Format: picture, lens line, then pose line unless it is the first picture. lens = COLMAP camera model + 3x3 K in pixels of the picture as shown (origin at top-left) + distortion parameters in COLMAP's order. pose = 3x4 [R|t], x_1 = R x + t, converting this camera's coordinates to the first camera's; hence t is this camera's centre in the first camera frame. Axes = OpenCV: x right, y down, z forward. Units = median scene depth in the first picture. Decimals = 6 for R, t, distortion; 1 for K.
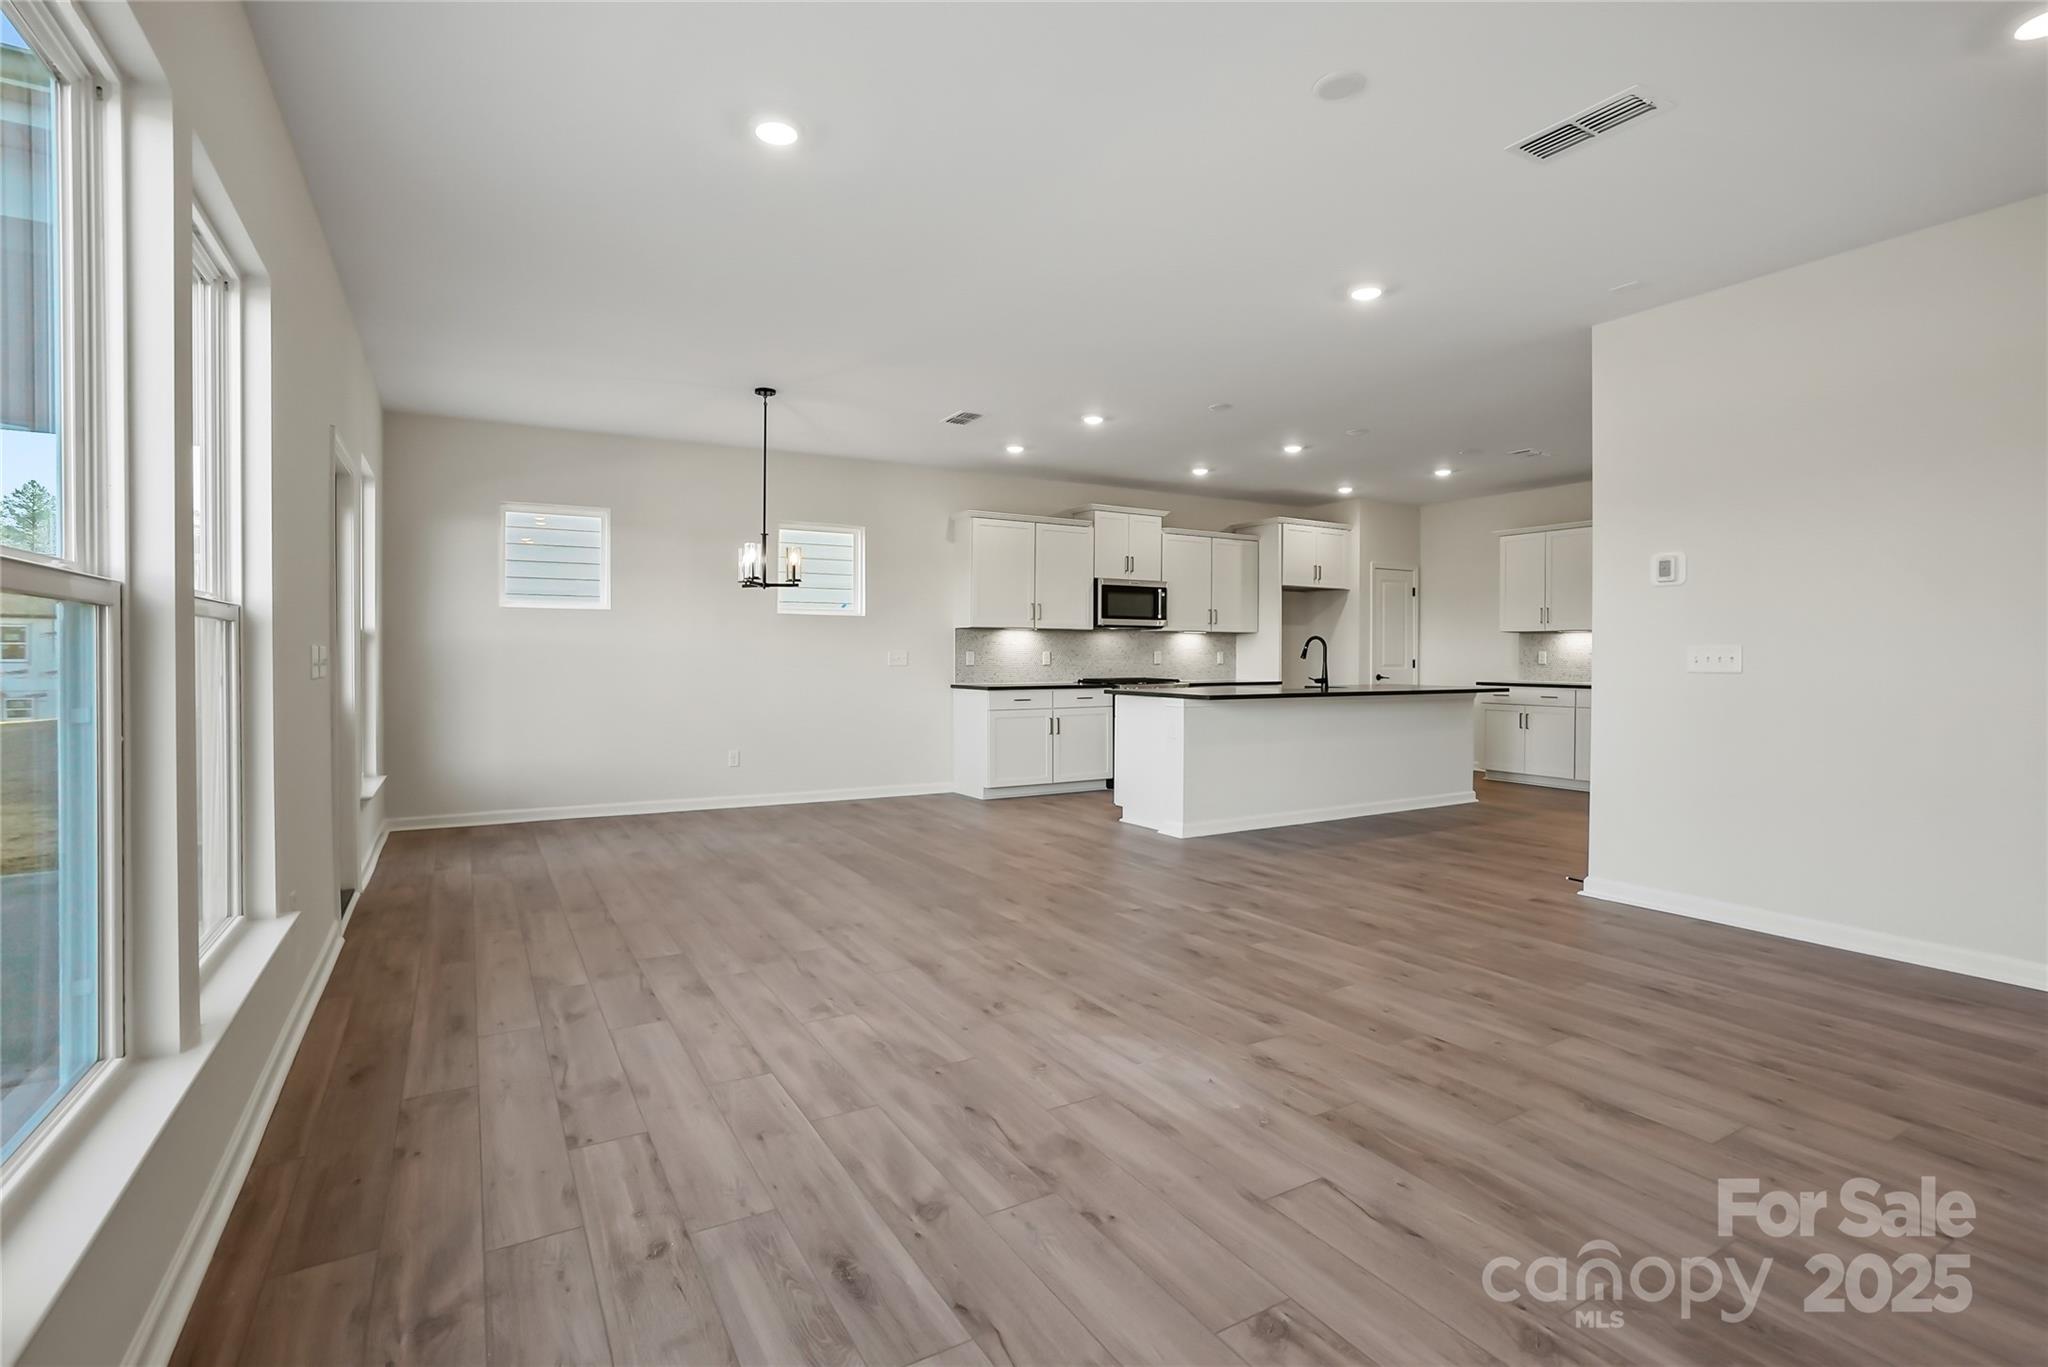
lens RADIAL K [[977.3, 0, 1023.3], [0, 977.3, 665.5], [0, 0, 1]] dist [-0.047465, 0.022120]
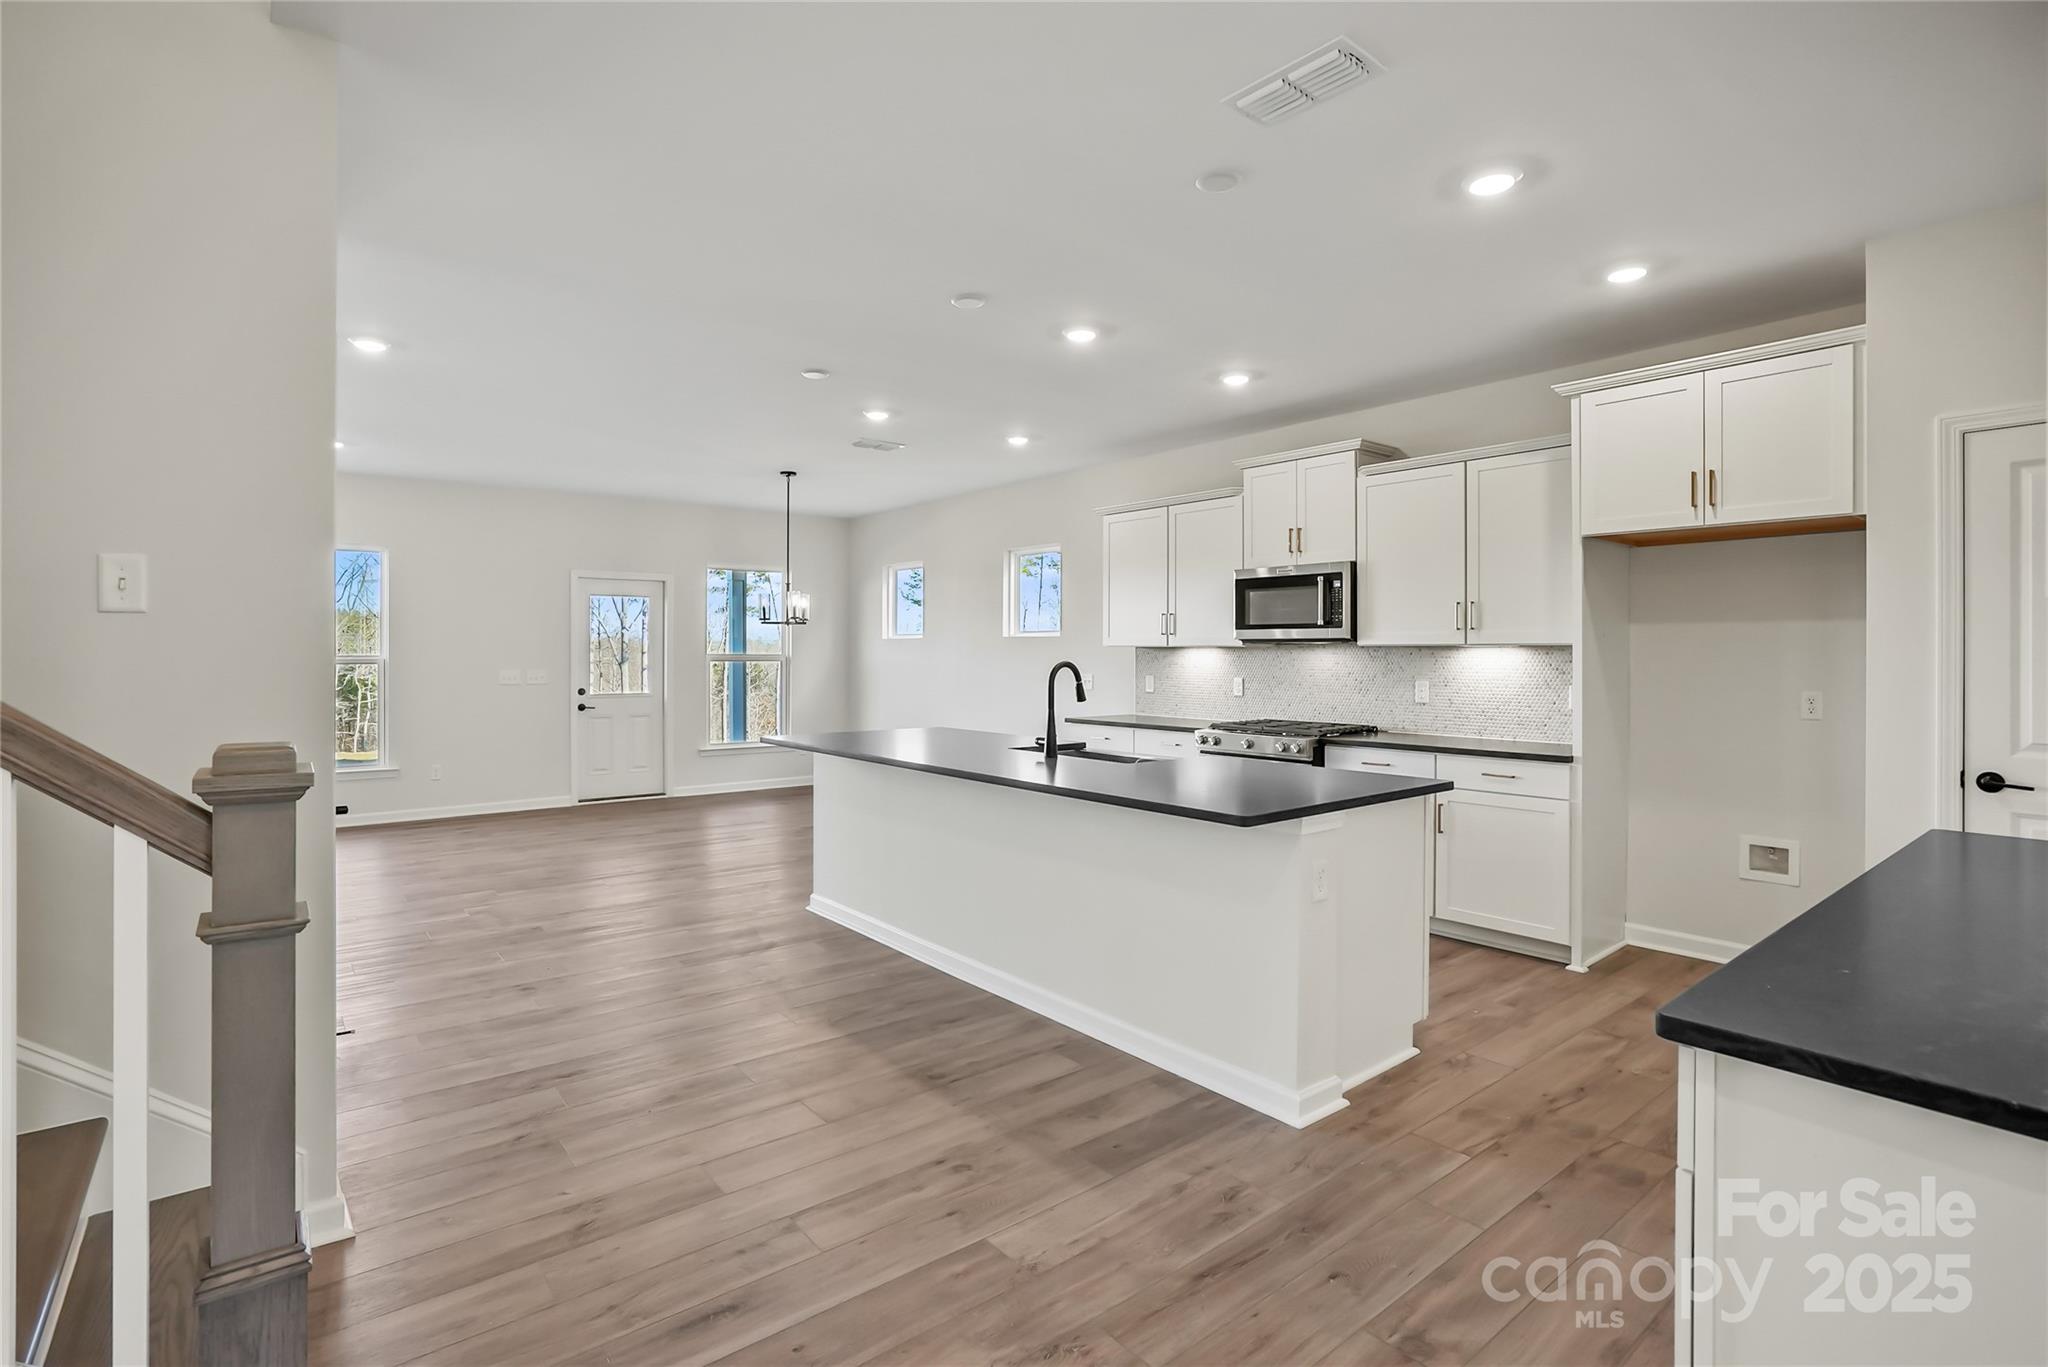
lens RADIAL K [[977.3, 0, 1015.3], [0, 977.3, 653.6], [0, 0, 1]] dist [-0.047465, 0.022120]
pose [[0.144014, -0.002147, -0.989573, 1.351830], [-0.012373, 0.999916, -0.003970, -0.051162], [0.989498, 0.012816, 0.143975, 1.417556]]
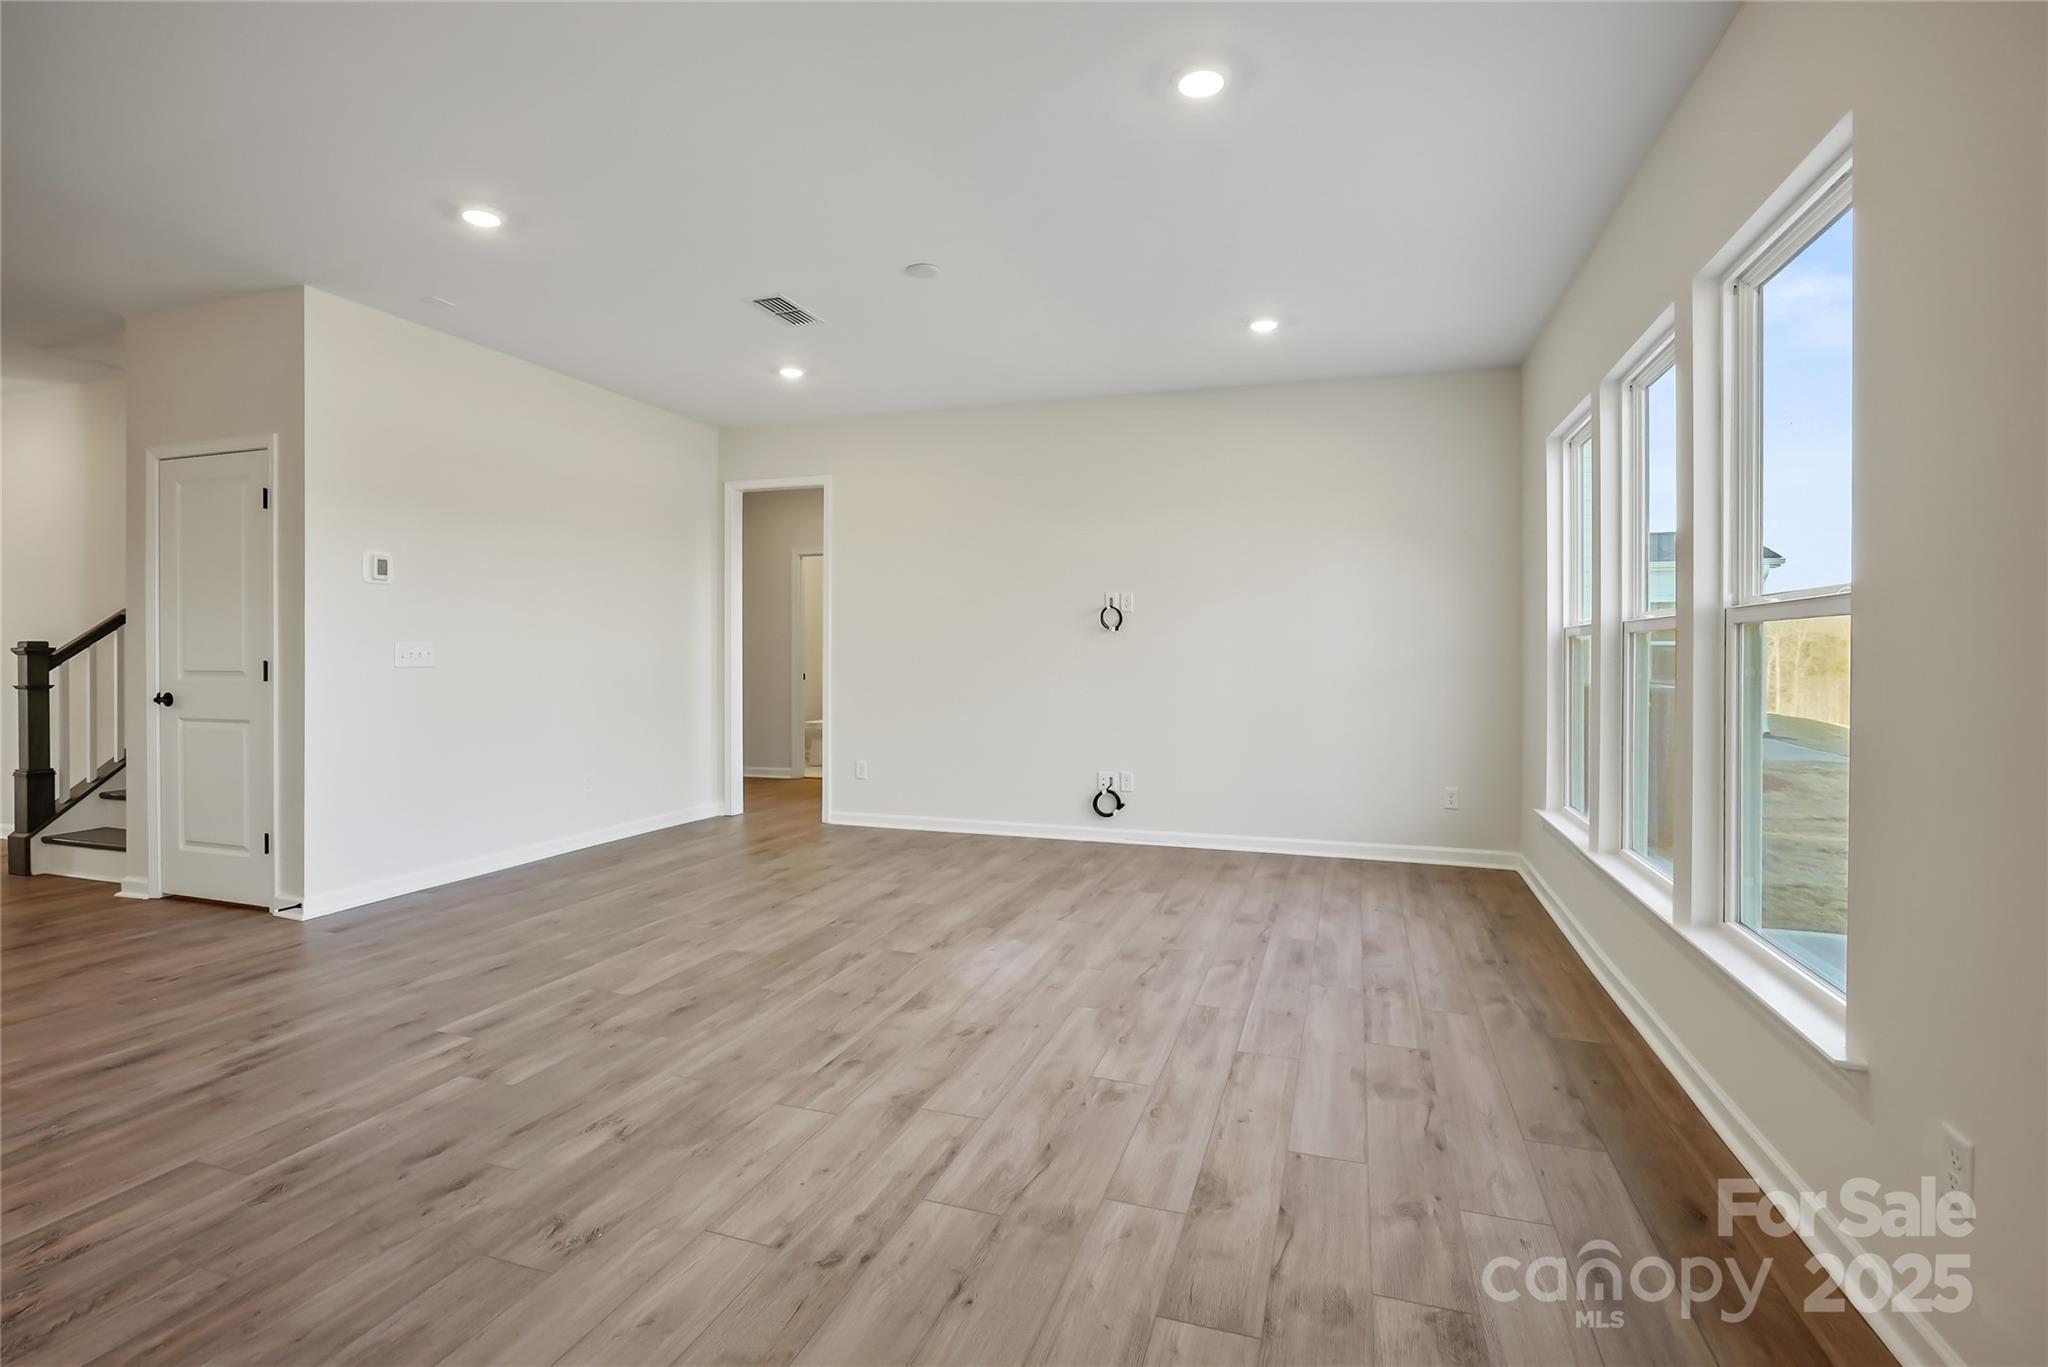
lens RADIAL K [[977.3, 0, 1014.4], [0, 977.3, 657.9], [0, 0, 1]] dist [-0.047465, 0.022120]
pose [[-0.652571, -0.007273, 0.757692, -0.527699], [0.003990, 0.999907, 0.013034, -0.013293], [-0.757717, 0.011529, -0.652482, 1.096379]]
